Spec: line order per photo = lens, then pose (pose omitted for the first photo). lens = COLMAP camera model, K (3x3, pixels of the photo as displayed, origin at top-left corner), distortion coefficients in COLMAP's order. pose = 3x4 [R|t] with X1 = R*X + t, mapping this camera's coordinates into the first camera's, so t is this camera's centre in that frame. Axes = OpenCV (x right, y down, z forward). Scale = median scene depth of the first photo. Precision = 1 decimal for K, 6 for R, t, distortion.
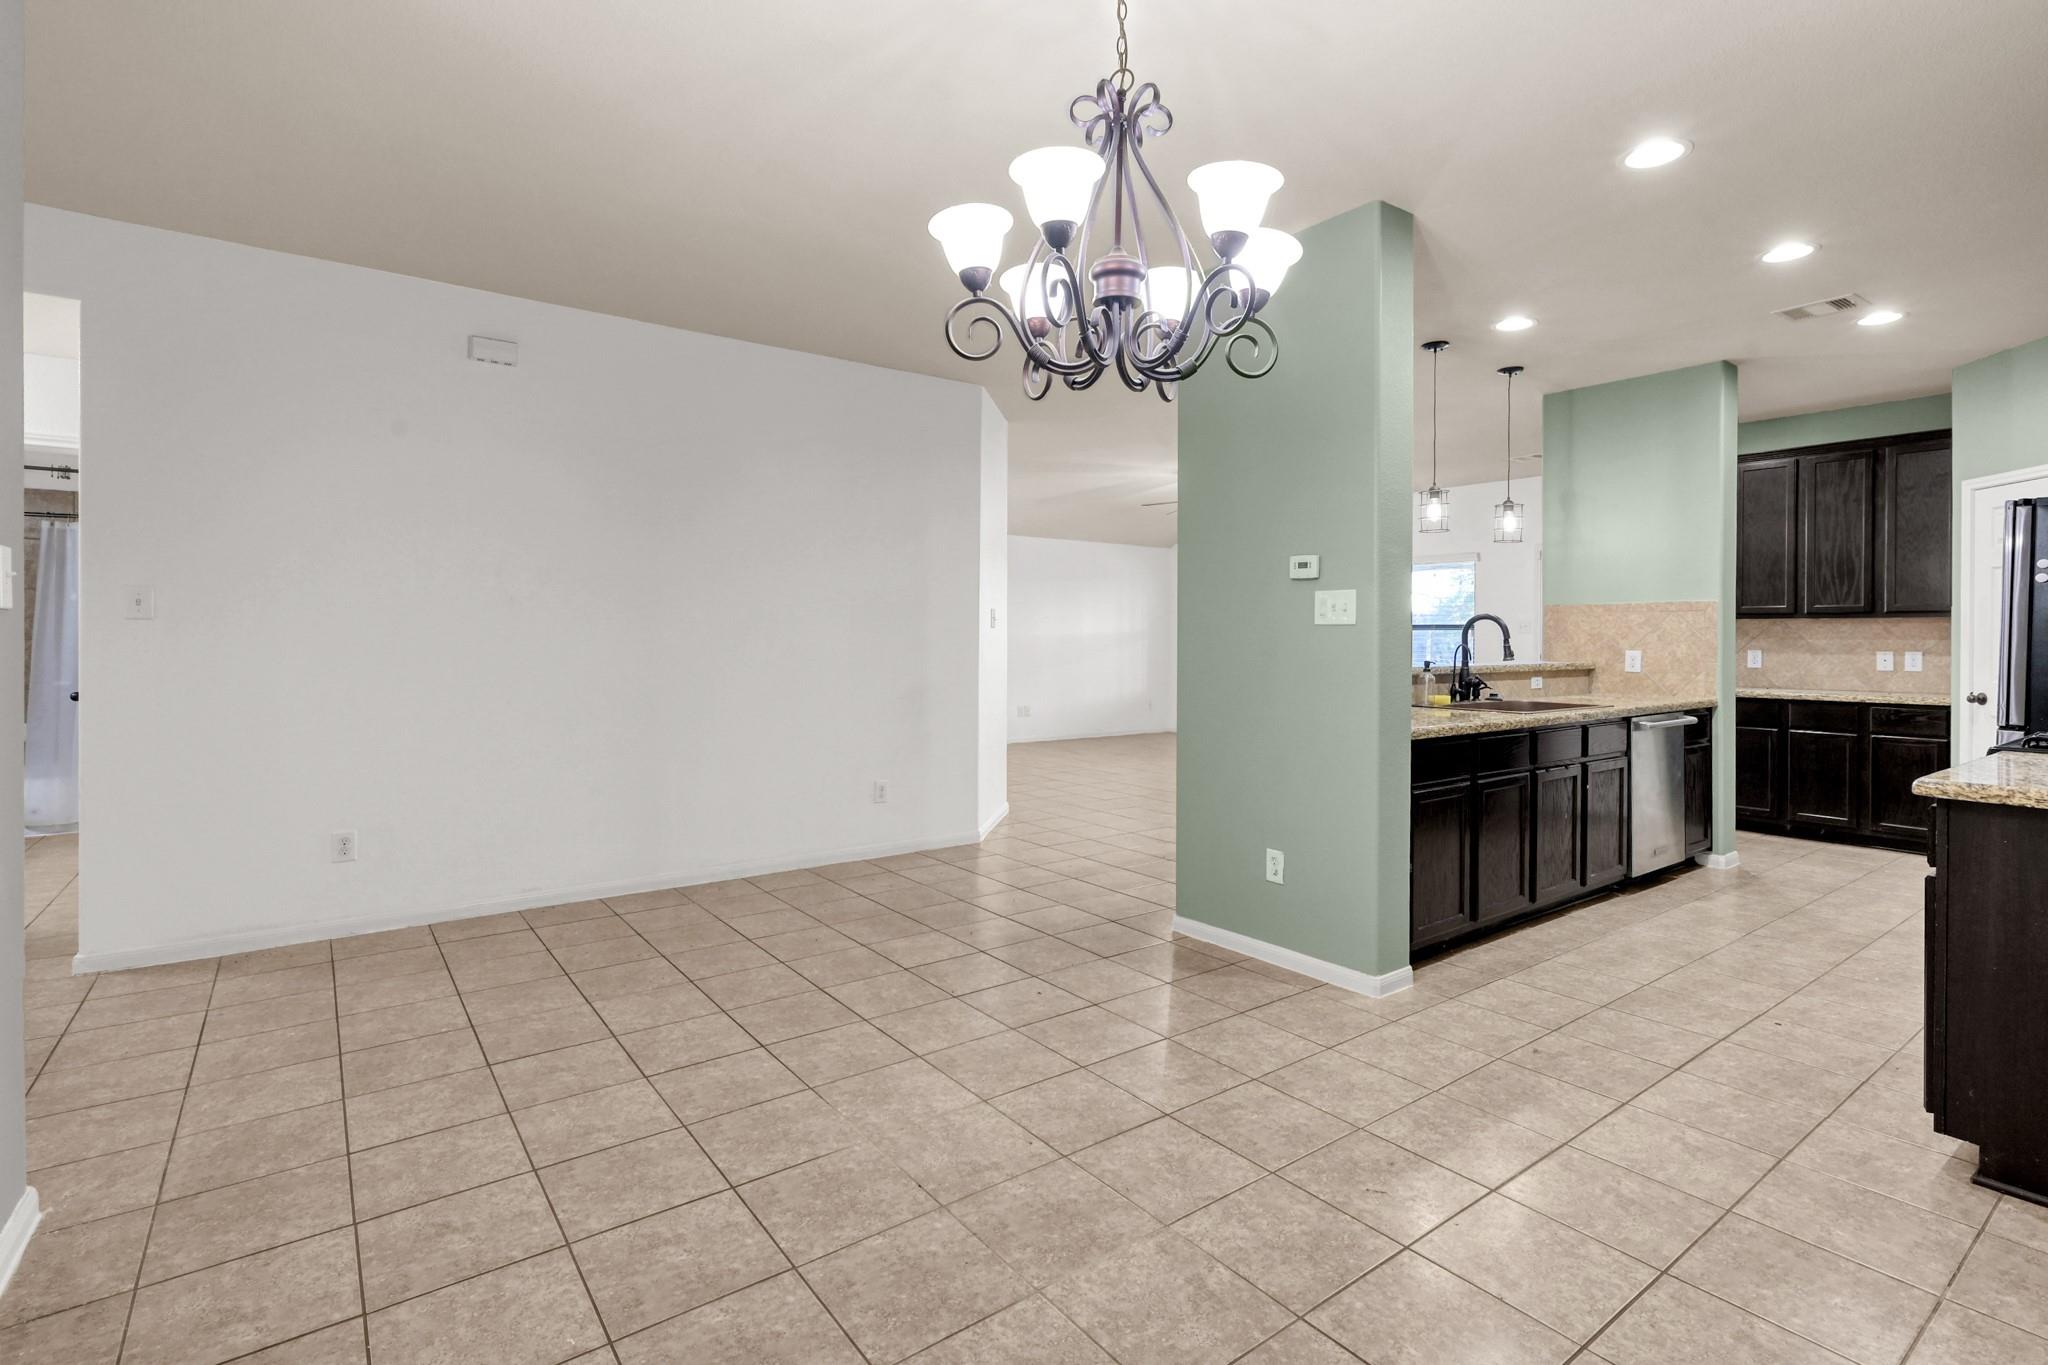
lens RADIAL K [[959.0, 0, 1028.0], [0, 959.0, 640.7], [0, 0, 1]] dist [0.000790, -0.000315]
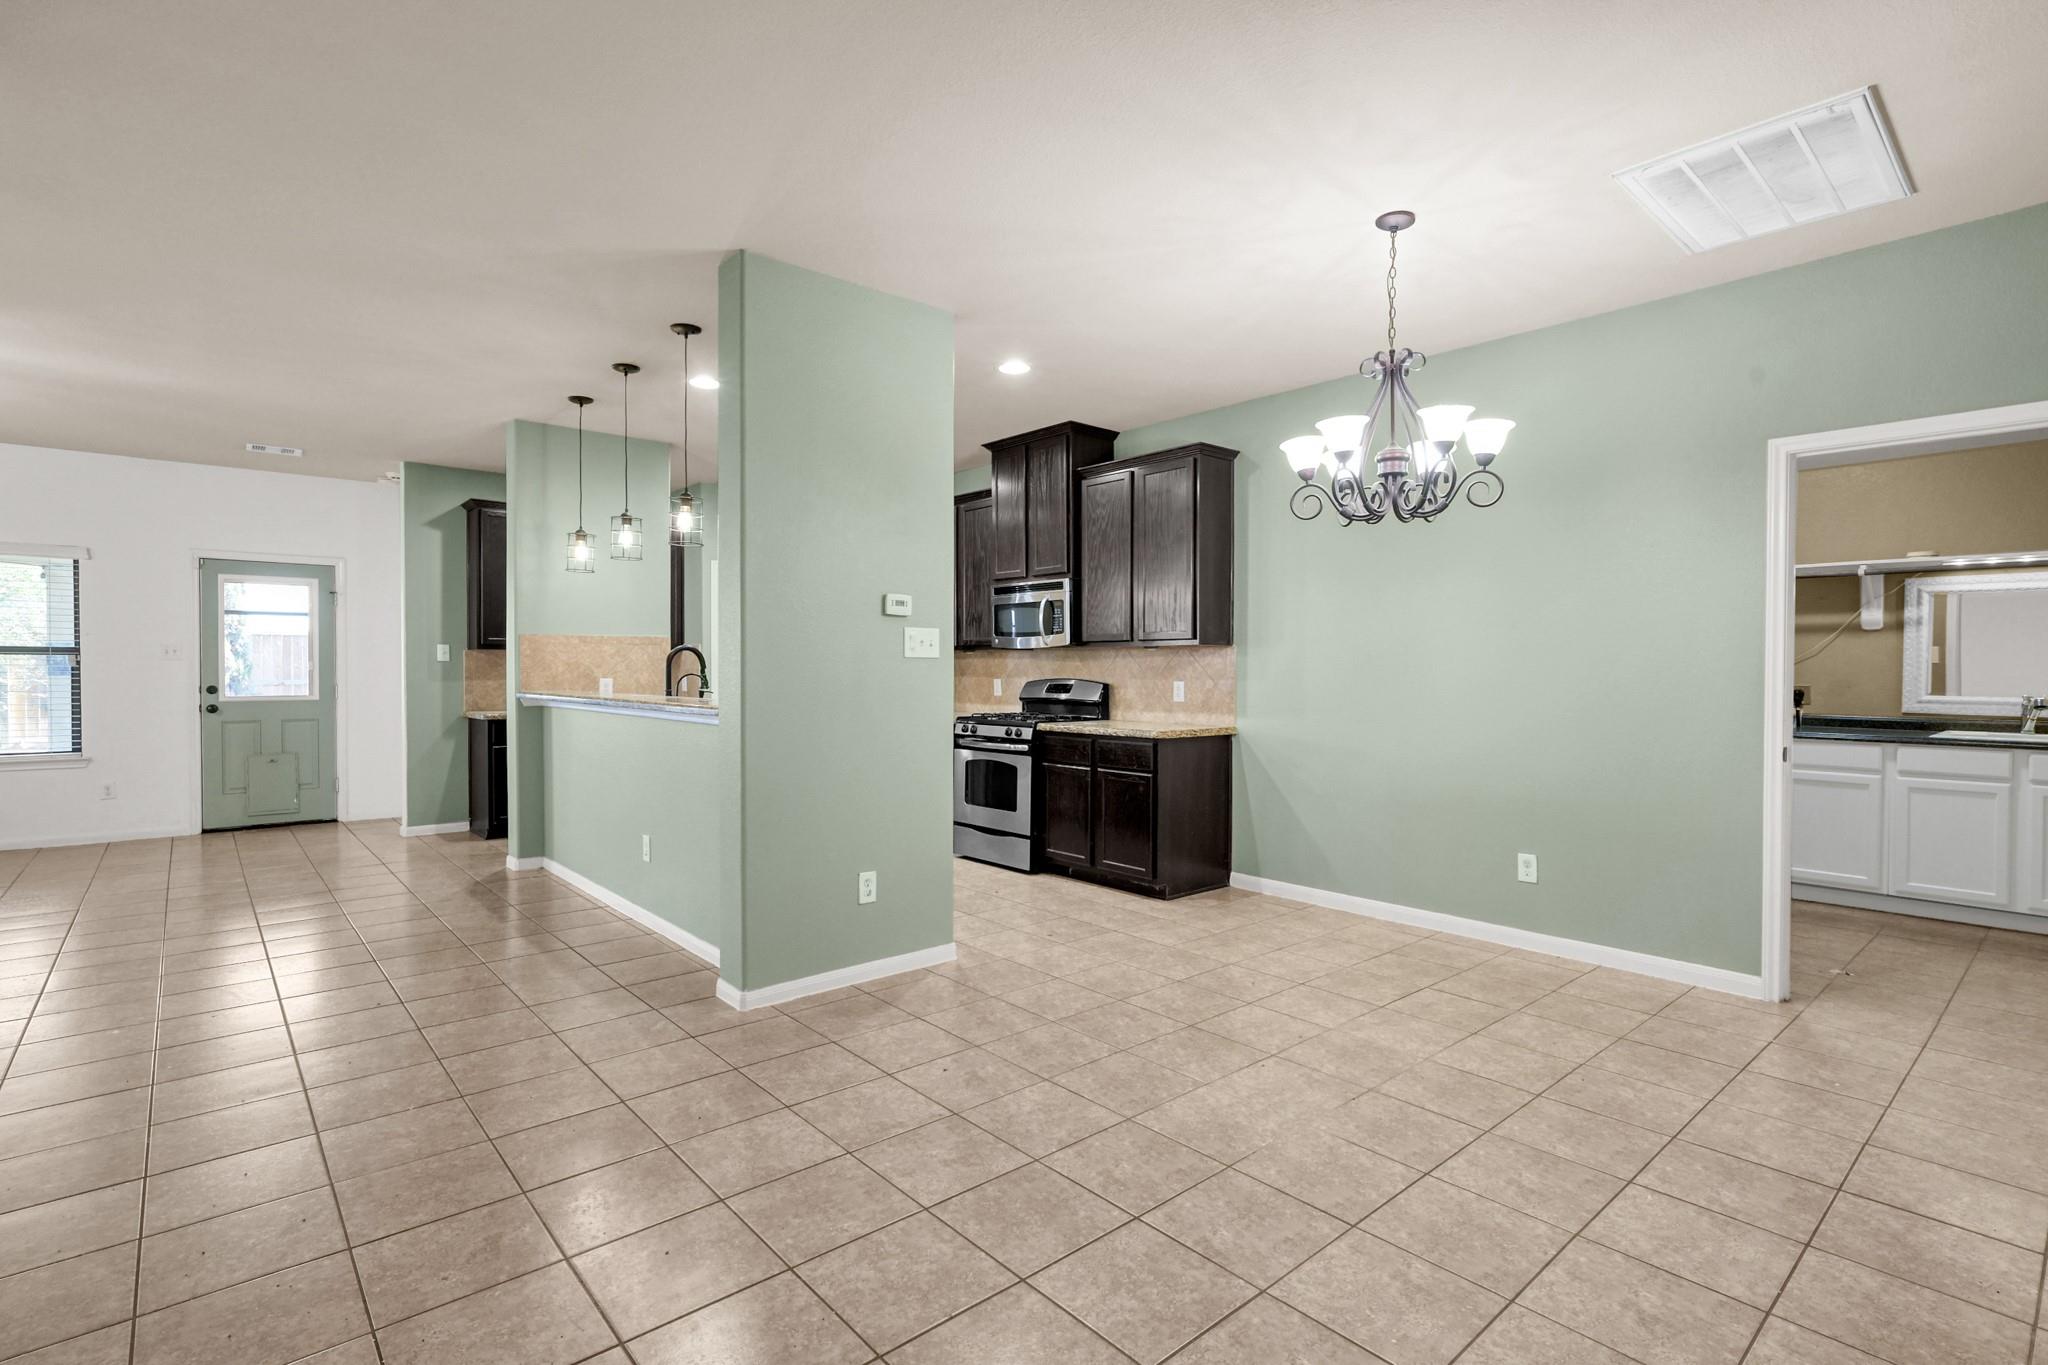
lens RADIAL K [[975.2, 0, 1024.0], [0, 975.2, 682.5], [0, 0, 1]] dist [0.004240, 0.001047]
pose [[-0.073417, -0.016837, 0.997159, -1.056327], [-0.000404, 0.999858, 0.016853, -0.008247], [-0.997301, 0.000834, -0.073413, 1.180160]]
